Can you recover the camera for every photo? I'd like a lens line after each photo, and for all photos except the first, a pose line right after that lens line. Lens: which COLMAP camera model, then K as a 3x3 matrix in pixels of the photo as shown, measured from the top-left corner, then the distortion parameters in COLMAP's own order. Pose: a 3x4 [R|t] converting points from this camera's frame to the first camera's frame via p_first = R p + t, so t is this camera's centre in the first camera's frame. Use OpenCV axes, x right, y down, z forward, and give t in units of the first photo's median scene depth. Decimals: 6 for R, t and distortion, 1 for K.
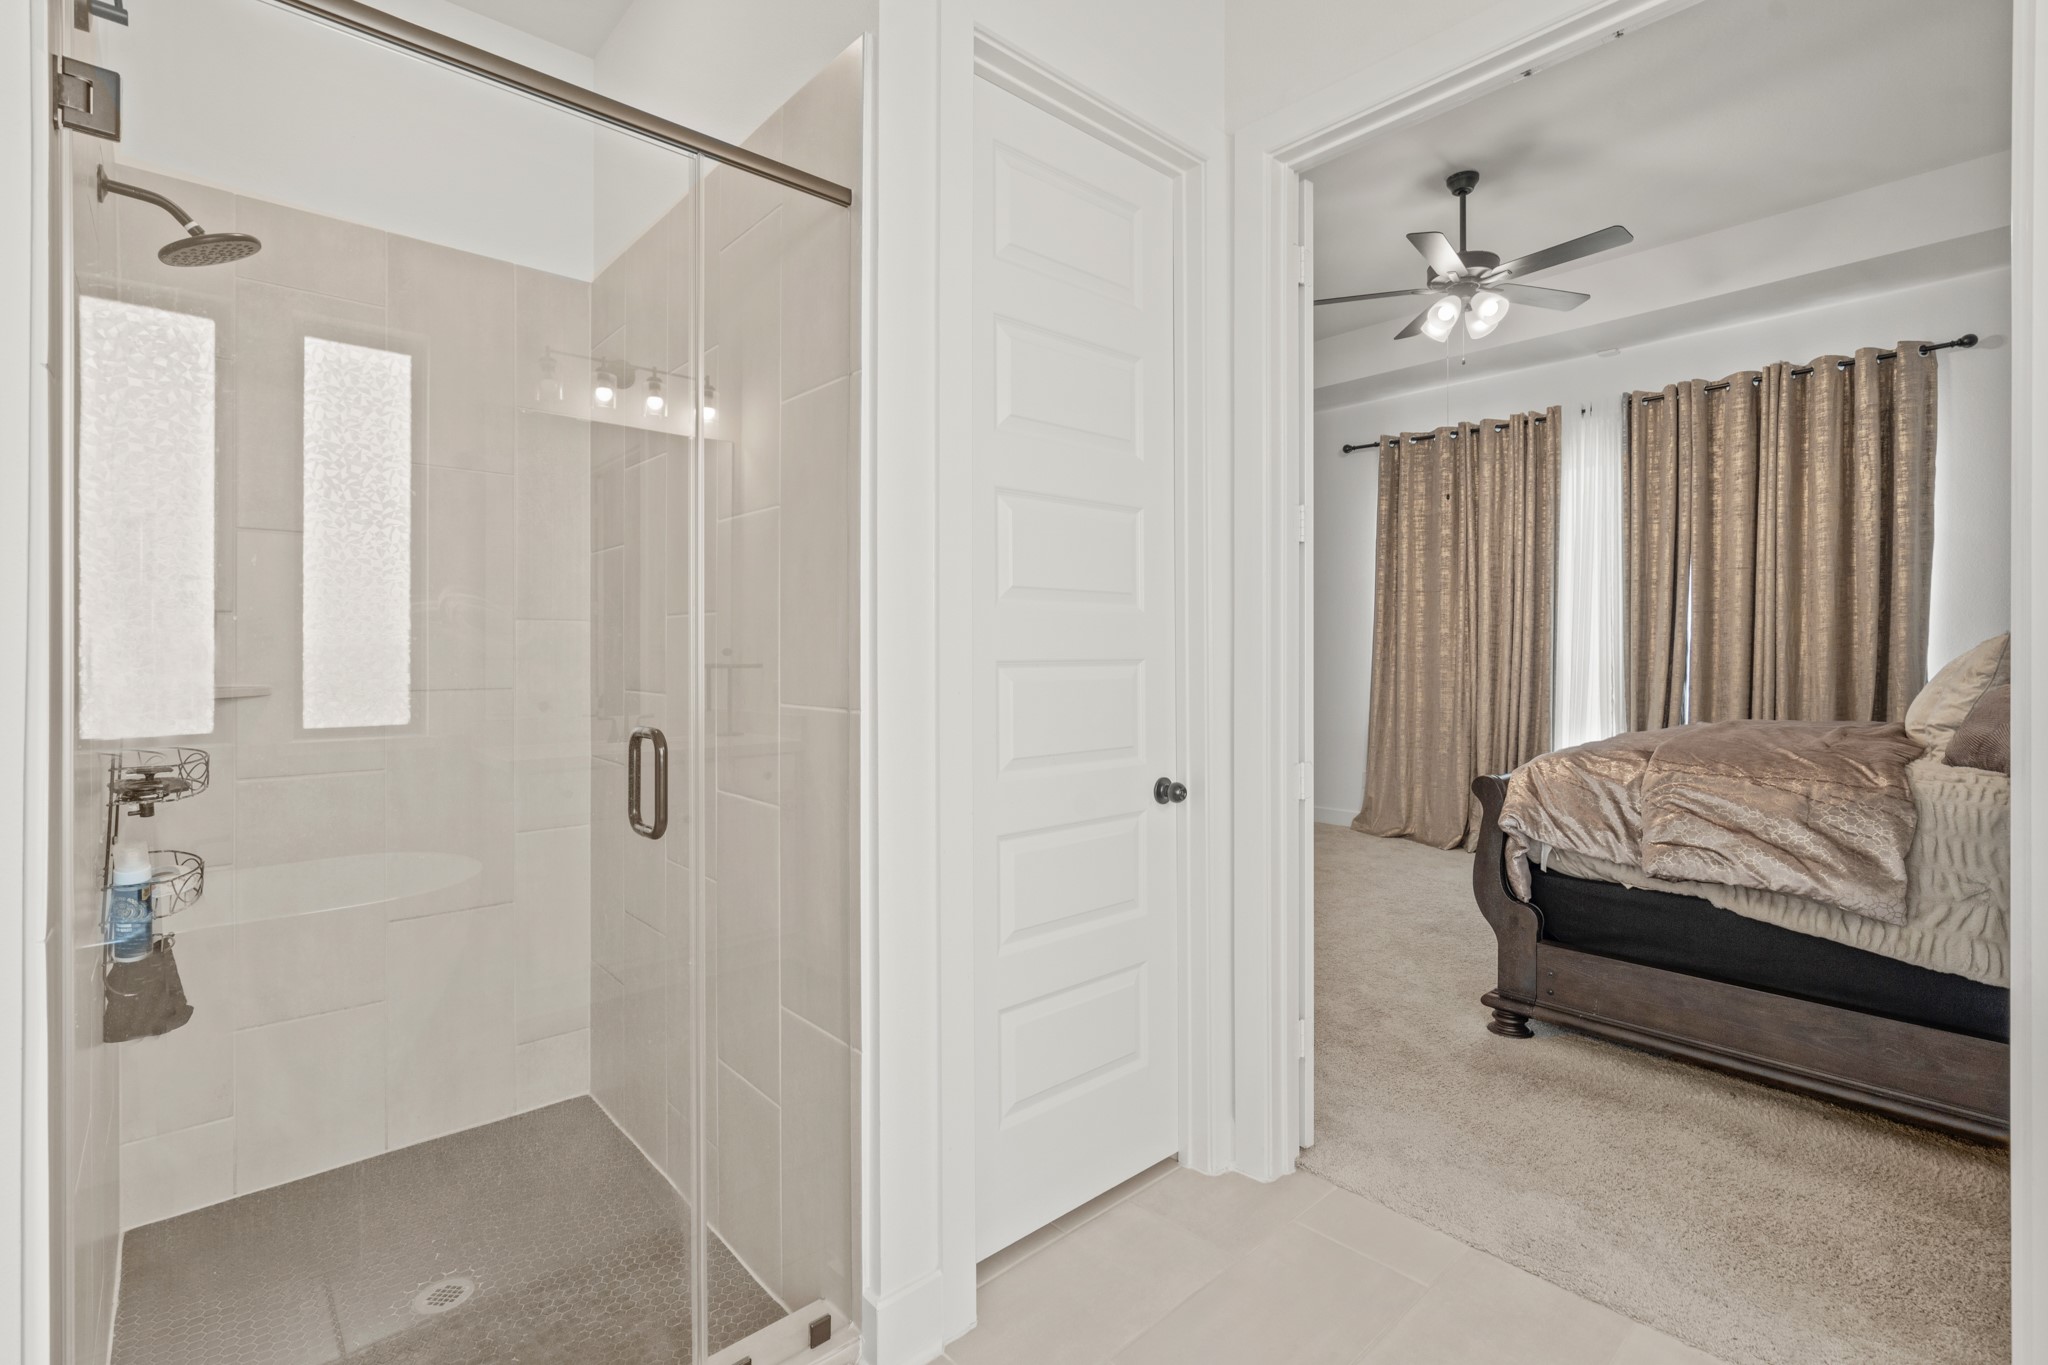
lens RADIAL K [[931.1, 0, 1019.7], [0, 931.1, 671.7], [0, 0, 1]] dist [-0.000513, 0.000346]
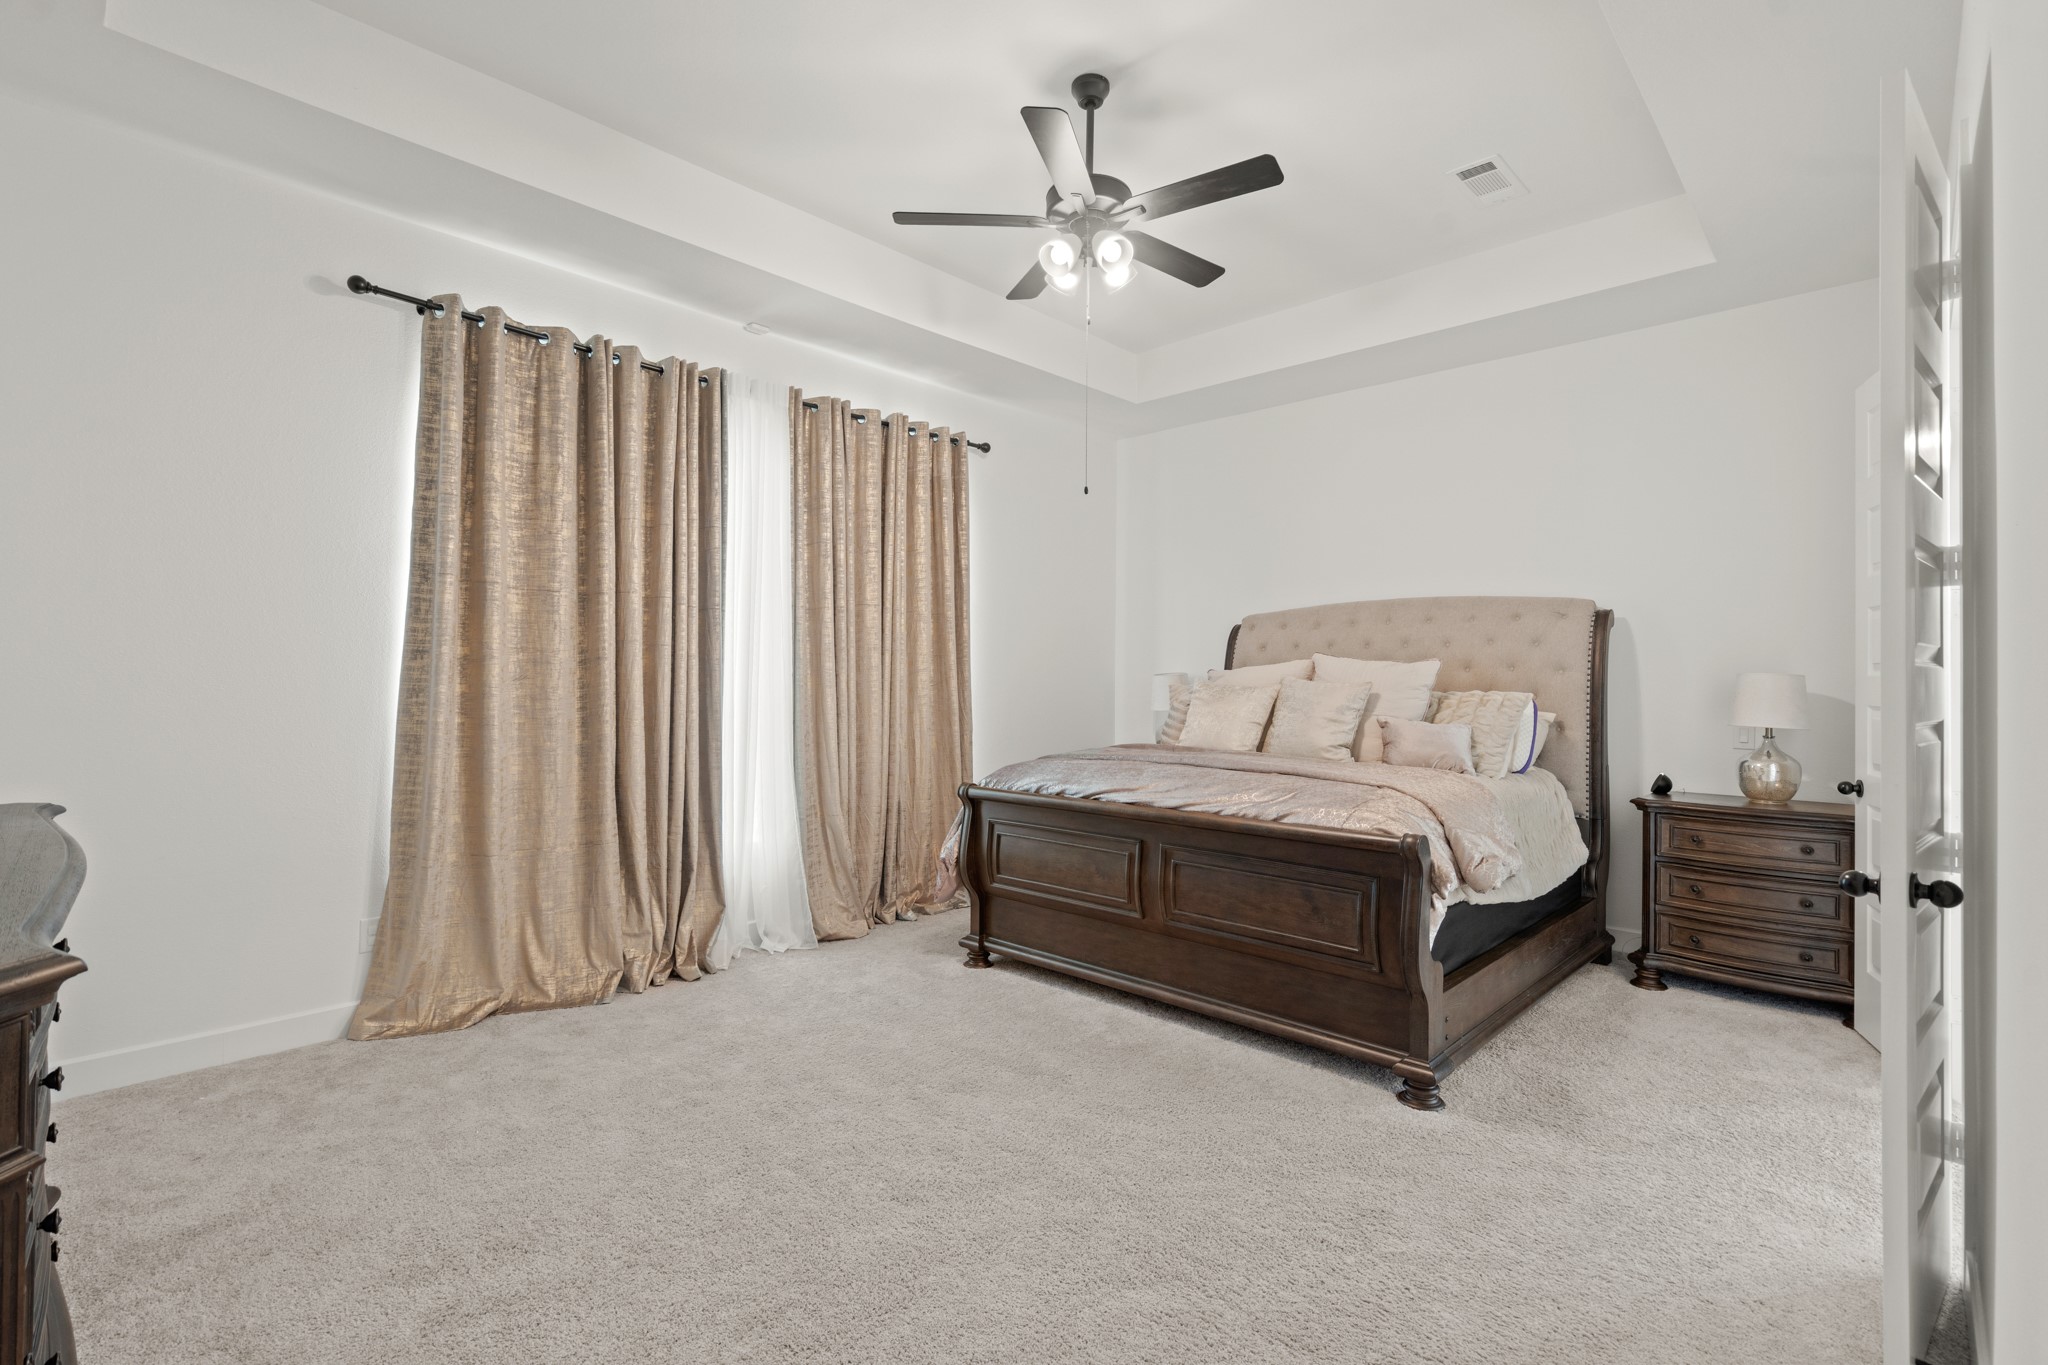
lens RADIAL K [[931.1, 0, 1019.7], [0, 931.1, 671.7], [0, 0, 1]] dist [-0.000513, 0.000346]
pose [[-0.075650, 0.004478, 0.997124, -0.248296], [0.009746, 0.999945, -0.003752, -0.035795], [-0.997087, 0.009434, -0.075690, 0.972079]]
